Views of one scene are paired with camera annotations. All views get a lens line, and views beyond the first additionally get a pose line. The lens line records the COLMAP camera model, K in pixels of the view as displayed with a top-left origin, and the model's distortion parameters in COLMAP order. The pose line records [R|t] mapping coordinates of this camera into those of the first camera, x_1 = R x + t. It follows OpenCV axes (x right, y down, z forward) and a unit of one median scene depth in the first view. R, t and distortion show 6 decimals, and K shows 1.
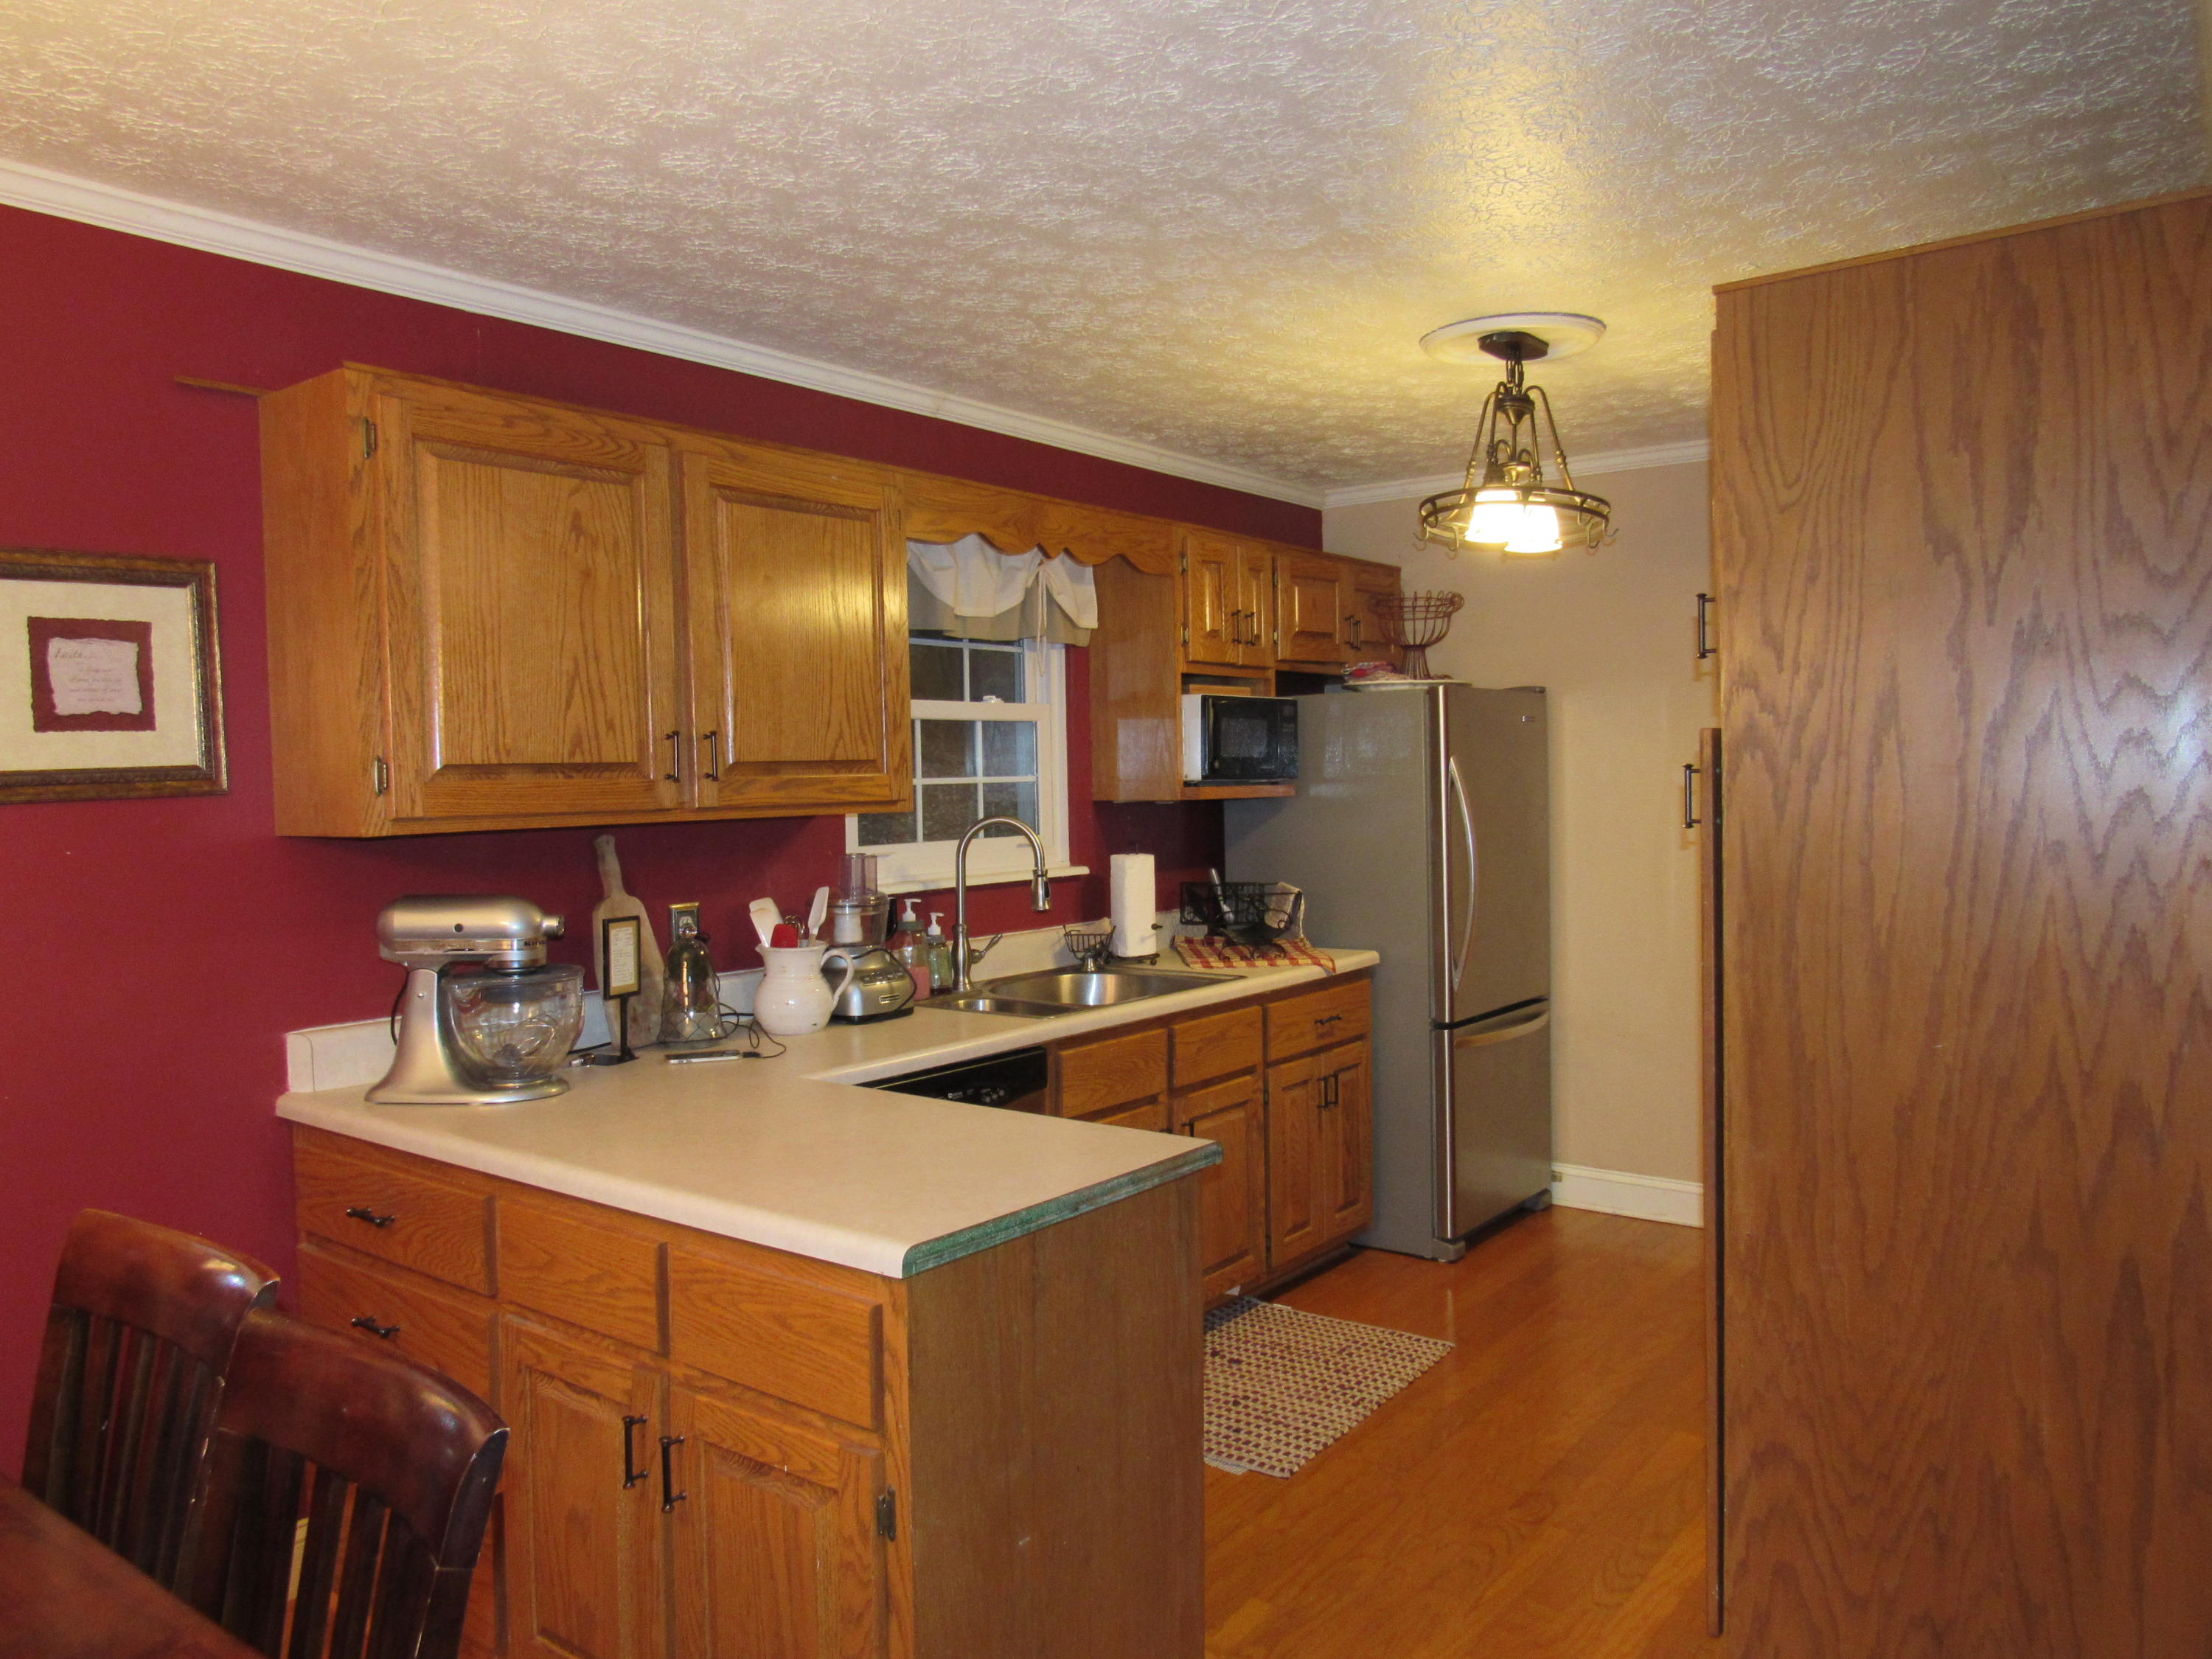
lens RADIAL K [[1578.0, 0, 1108.7], [0, 1578.0, 819.3], [0, 0, 1]] dist [-0.007031, -0.035765]
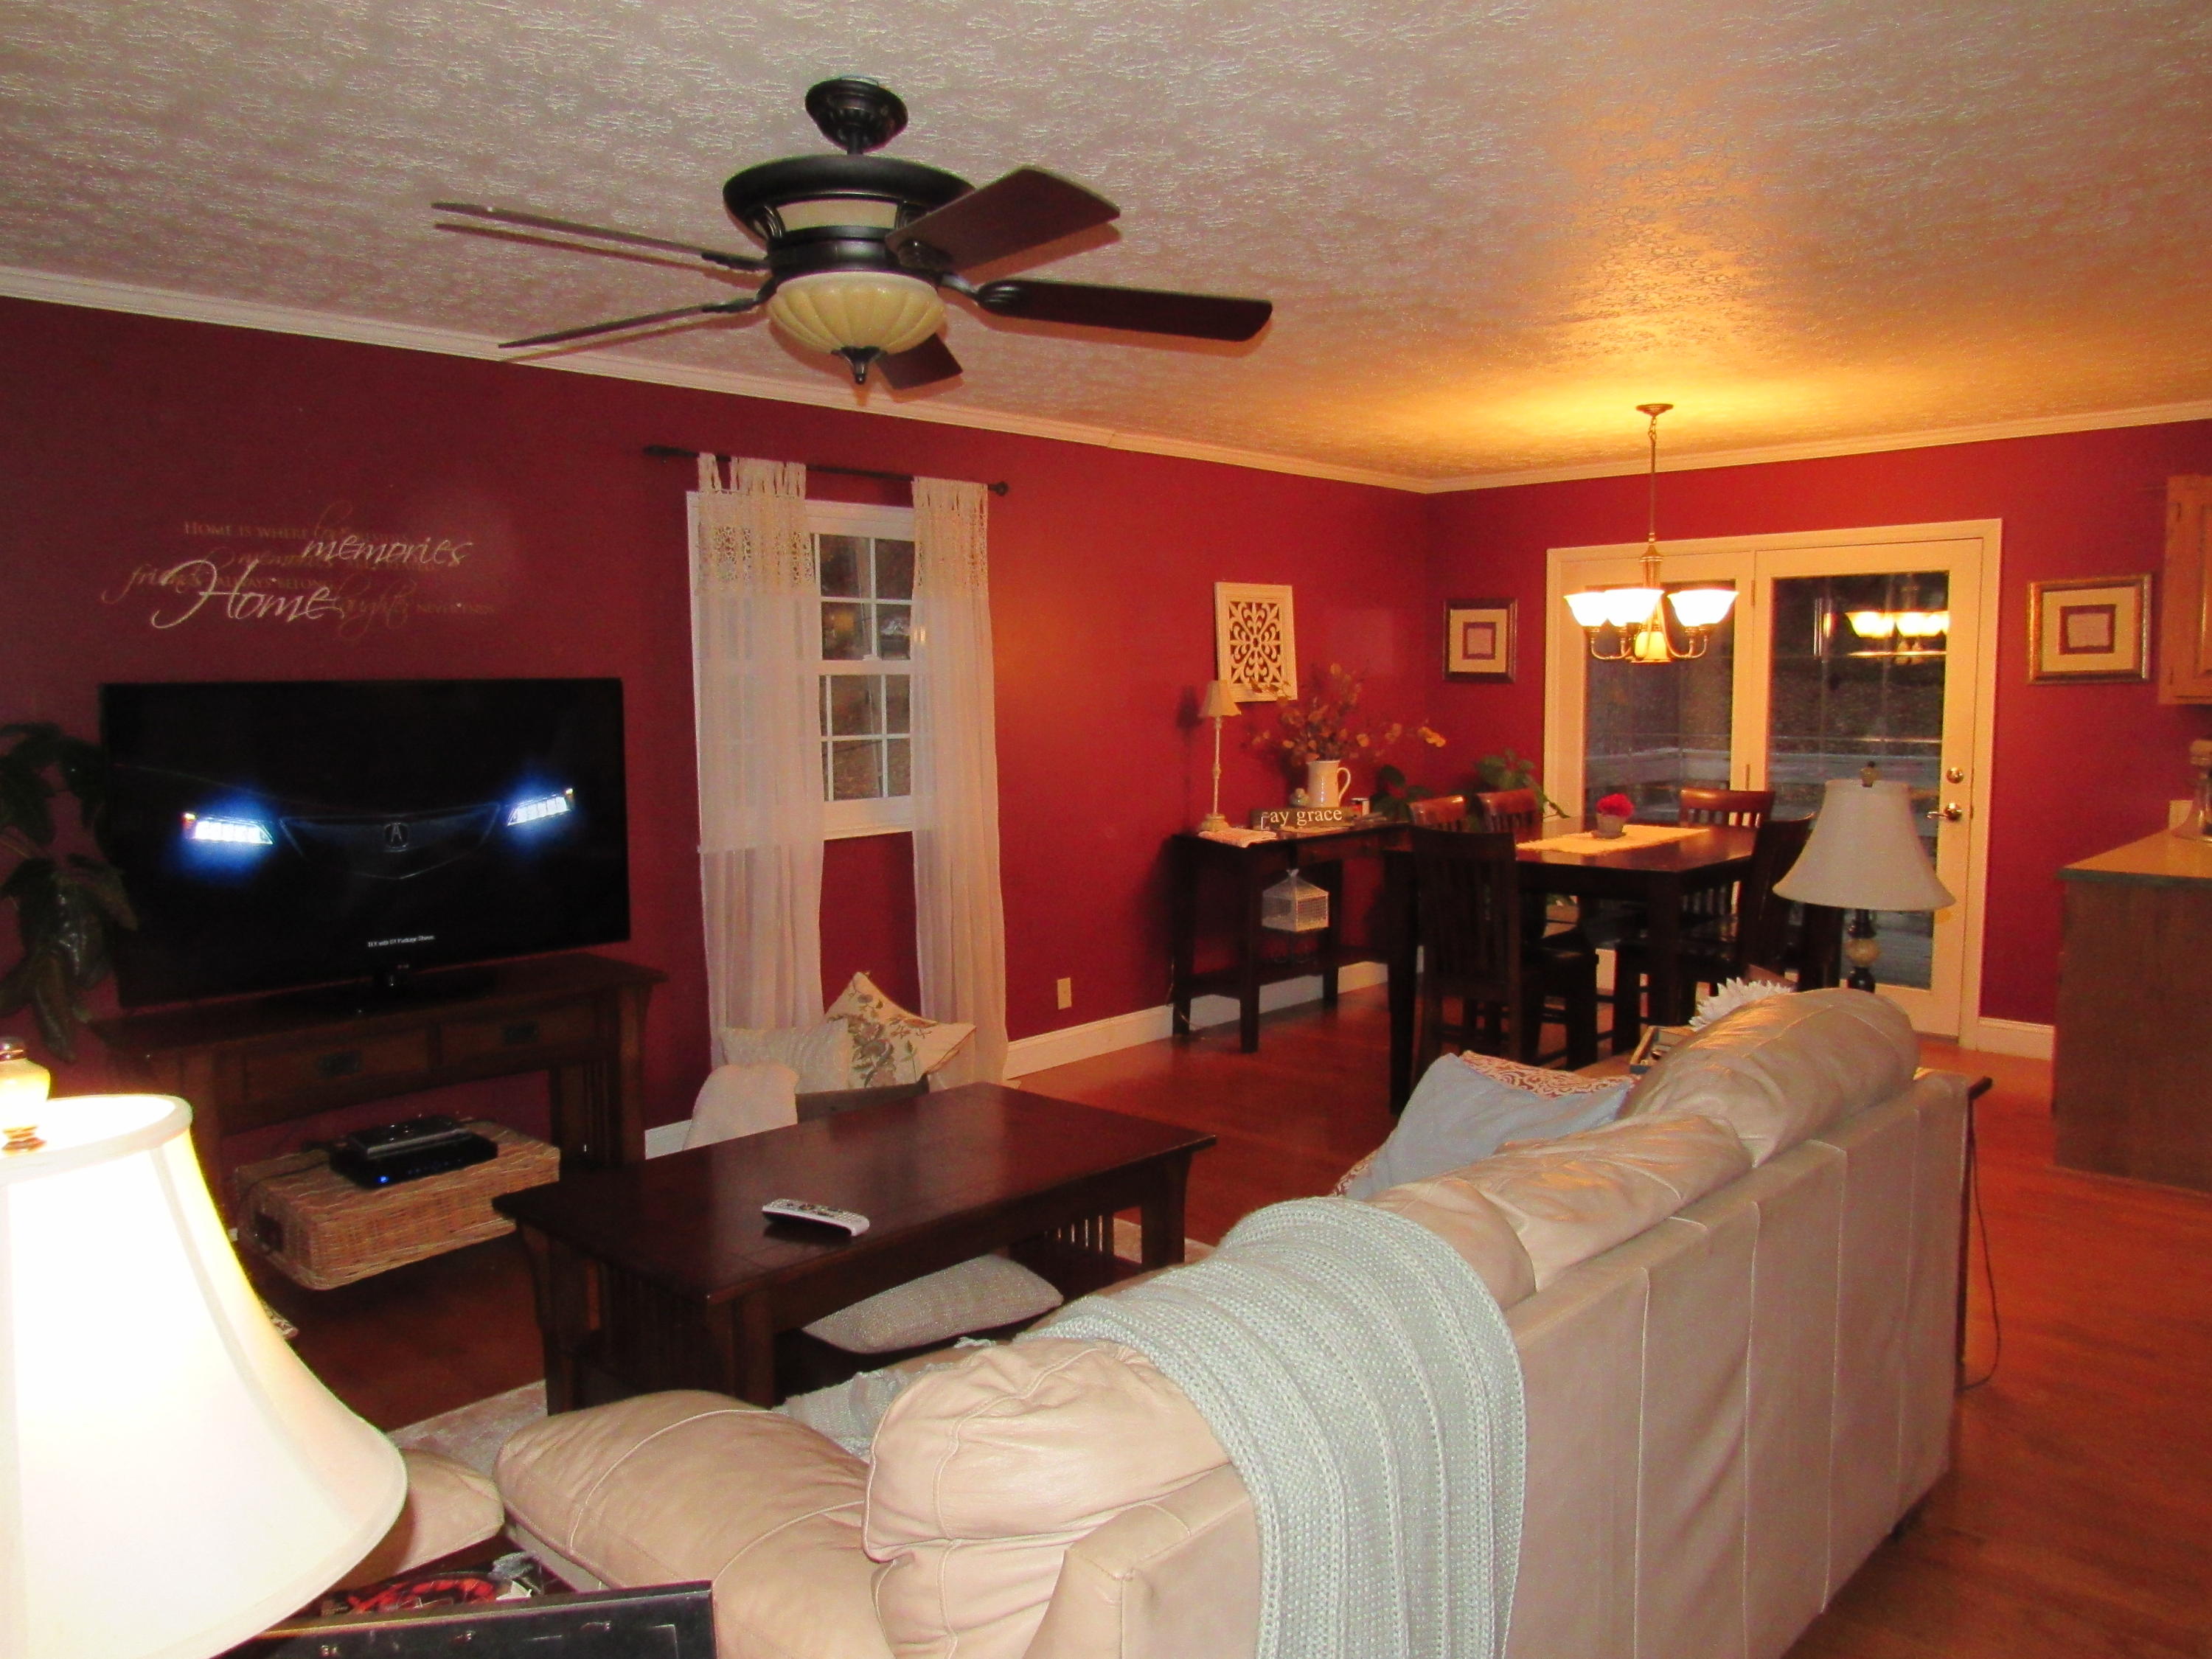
lens RADIAL K [[1578.0, 0, 1108.7], [0, 1578.0, 819.3], [0, 0, 1]] dist [-0.007031, -0.035765]
pose [[-0.081551, 0.099316, -0.991708, 1.643243], [-0.024441, 0.994524, 0.101608, -0.011846], [0.996369, 0.032525, -0.078677, -0.228226]]
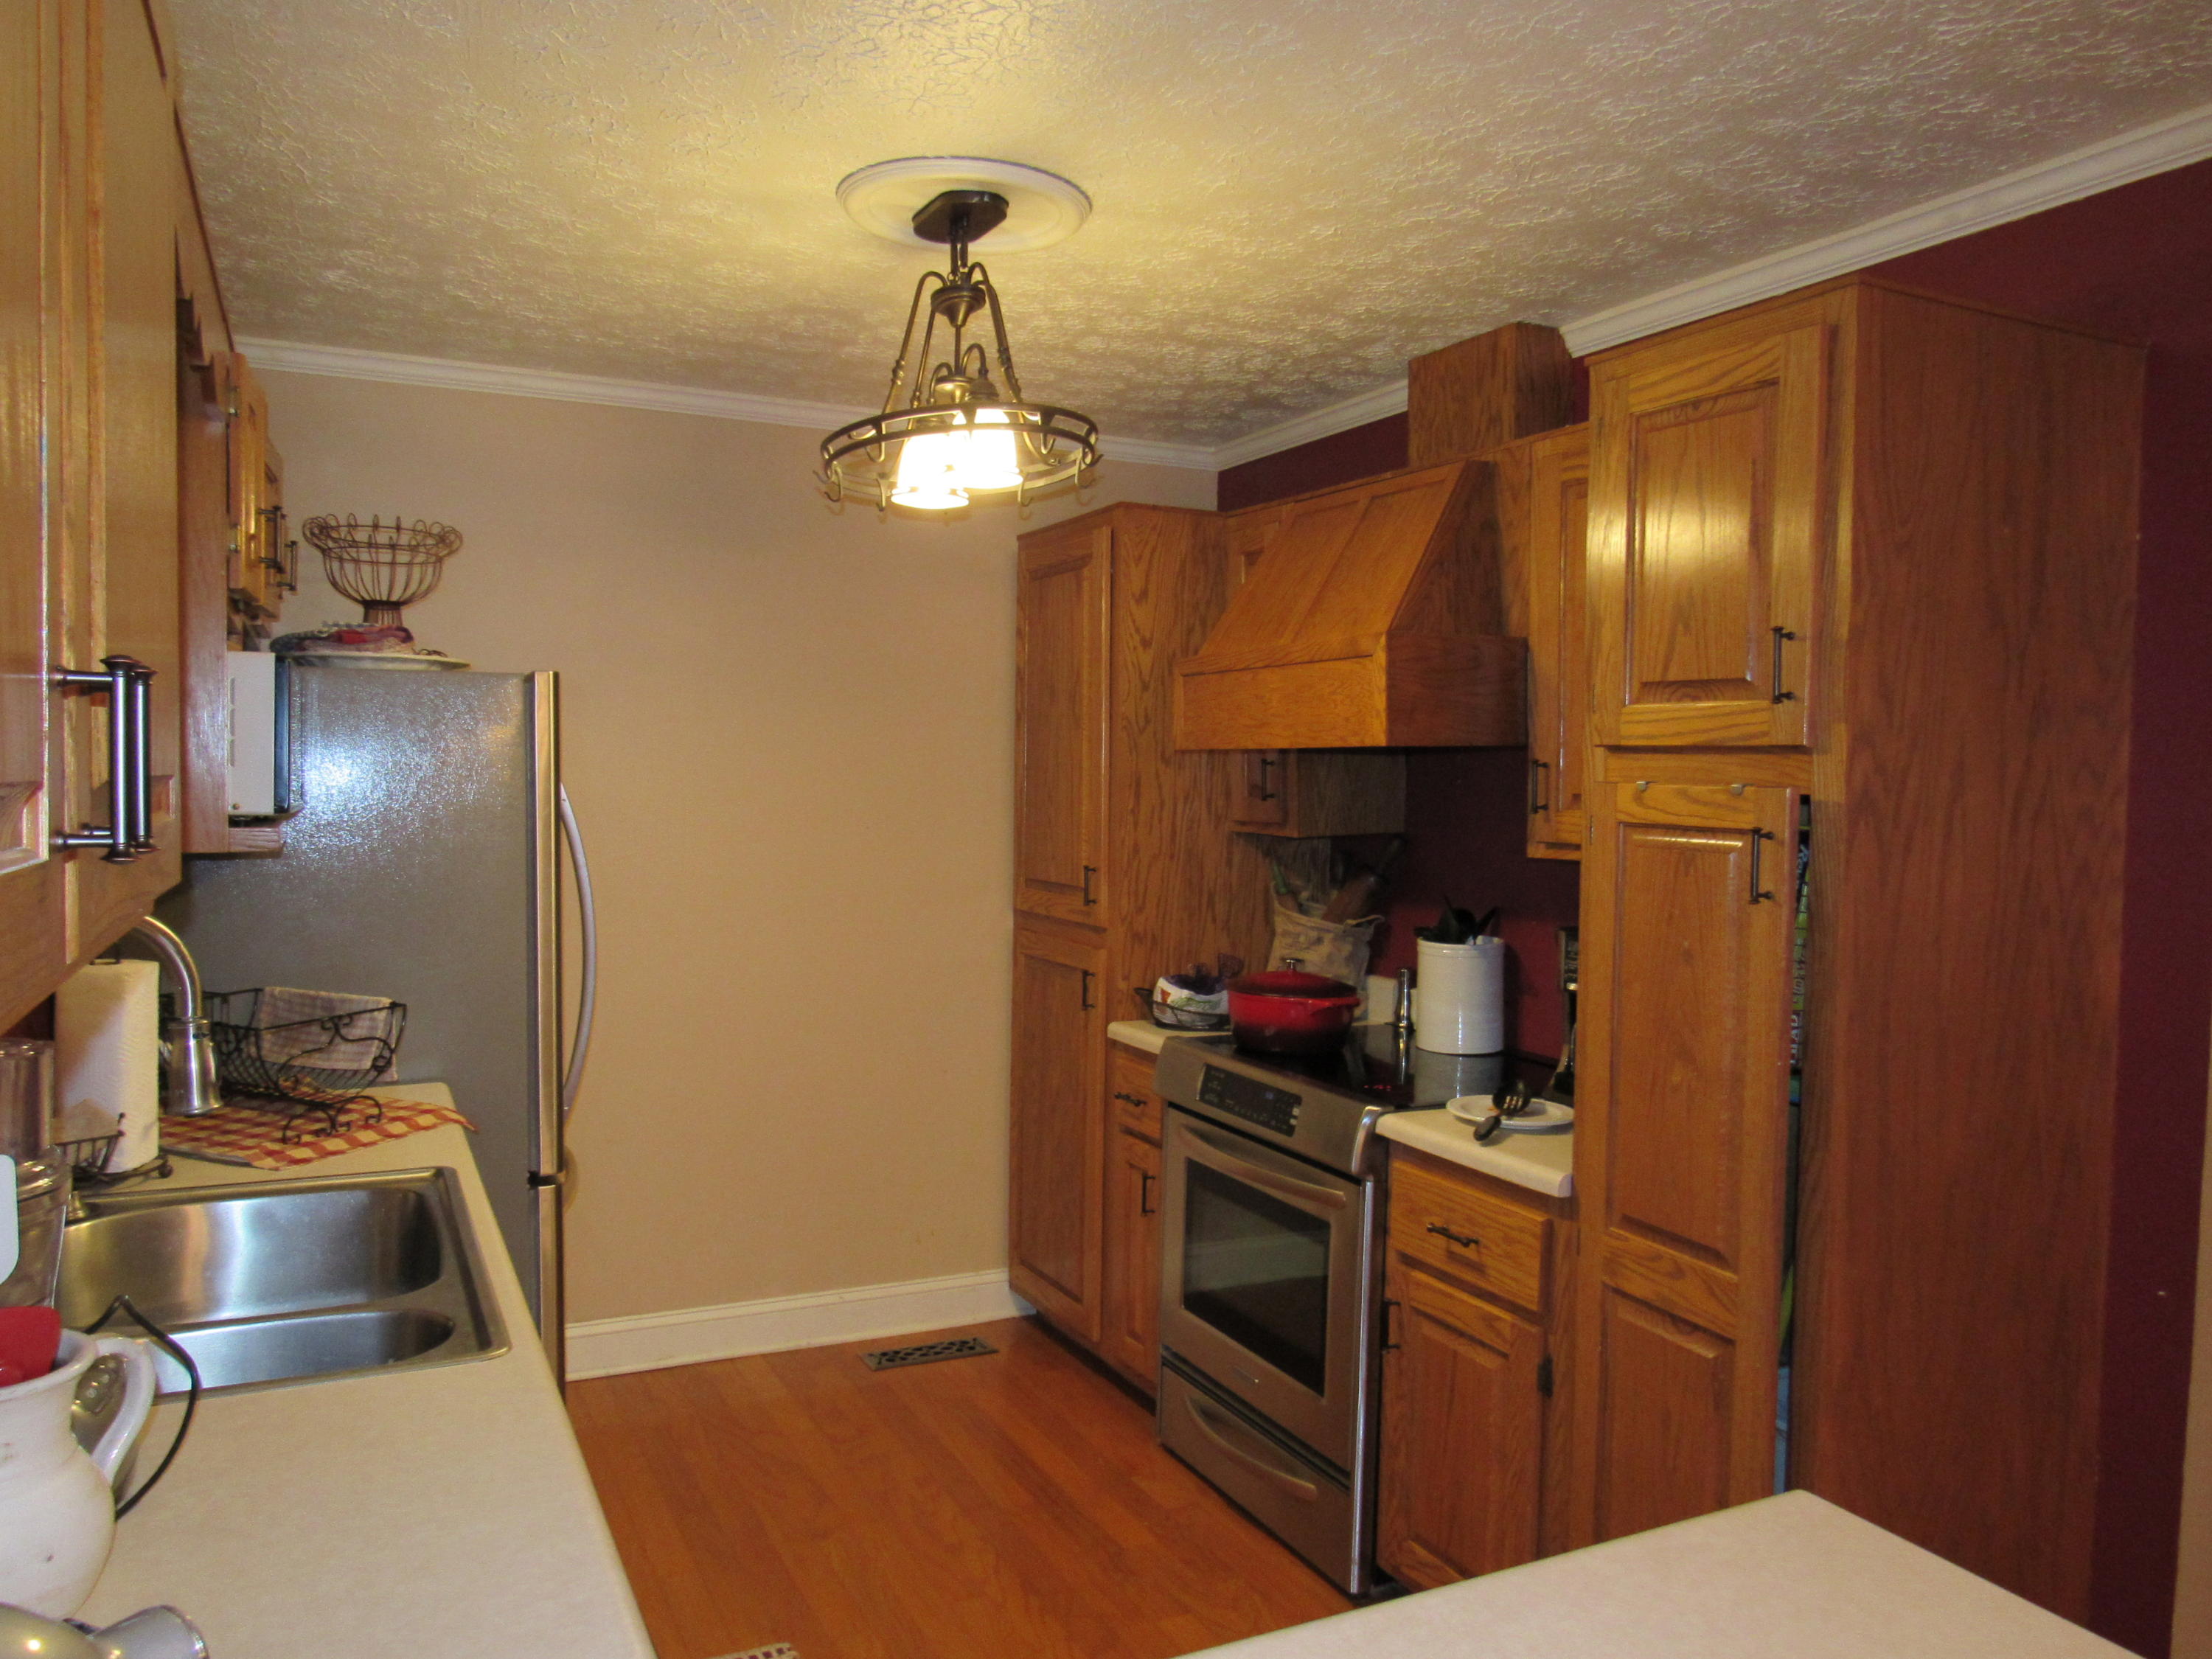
lens RADIAL K [[1577.3, 0, 1106.0], [0, 1577.3, 829.5], [0, 0, 1]] dist [-0.029458, 0.005084]
pose [[0.435238, -0.007148, 0.900287, -0.467235], [0.004182, 0.999974, 0.005917, -0.035558], [-0.900306, 0.001190, 0.435256, 0.826400]]
